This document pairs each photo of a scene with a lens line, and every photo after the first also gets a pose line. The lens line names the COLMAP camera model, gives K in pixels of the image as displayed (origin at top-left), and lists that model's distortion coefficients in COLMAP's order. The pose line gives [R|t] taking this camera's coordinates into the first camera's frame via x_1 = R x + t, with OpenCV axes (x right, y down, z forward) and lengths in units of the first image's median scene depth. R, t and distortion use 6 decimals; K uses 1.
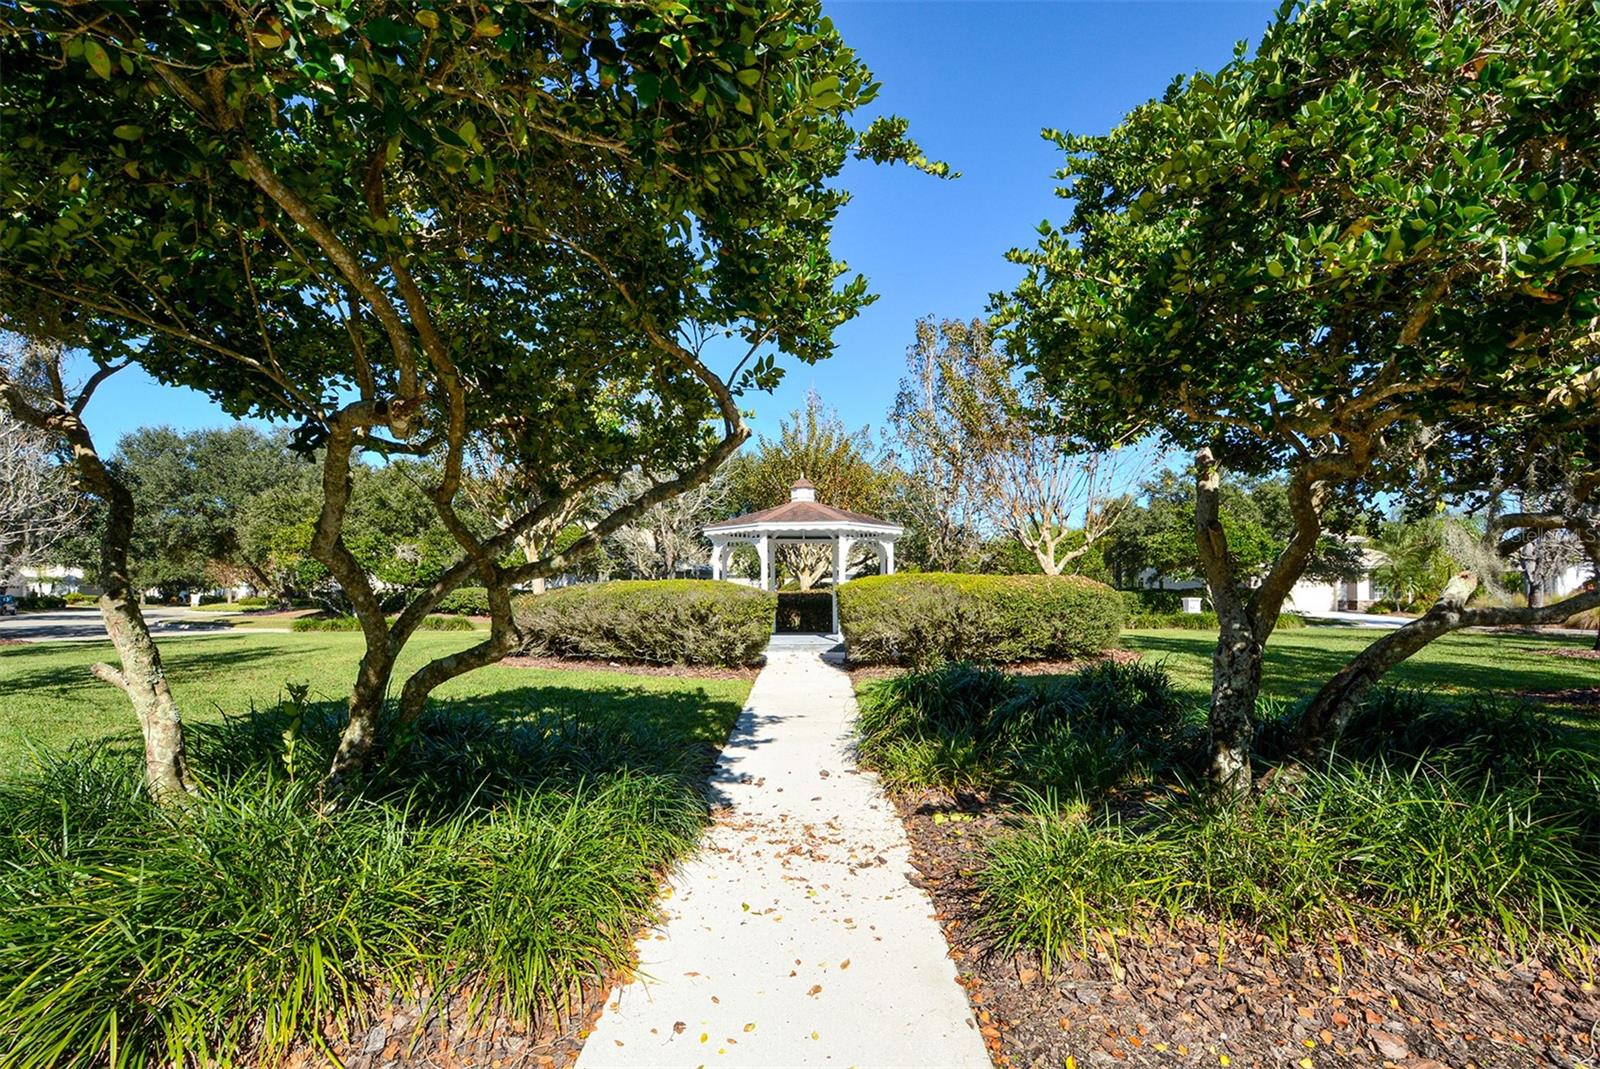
lens RADIAL K [[706.1, 0, 800.0], [0, 706.1, 534.5], [0, 0, 1]] dist [0.005595, -0.006078]
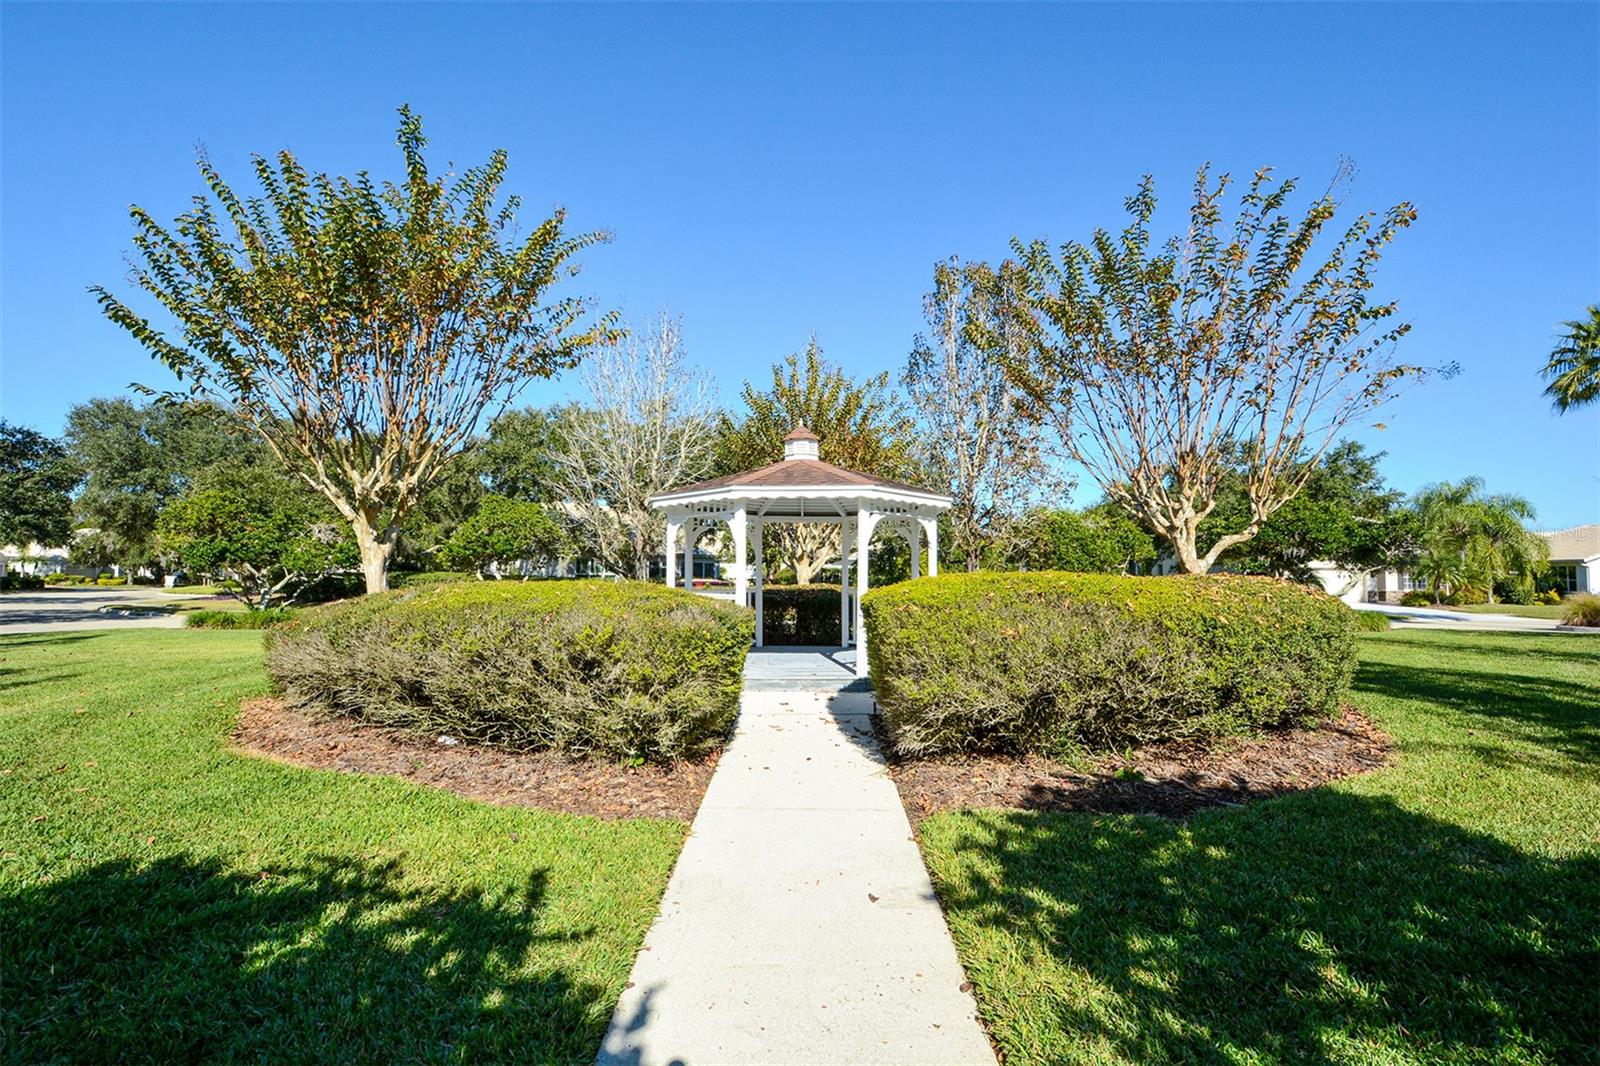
lens RADIAL K [[706.1, 0, 800.0], [0, 706.1, 533.0], [0, 0, 1]] dist [0.005595, -0.006078]
pose [[0.999967, 0.006581, 0.004771, -0.000264], [-0.006676, 0.999774, 0.020160, 0.010198], [-0.004637, -0.020191, 0.999785, 0.311873]]
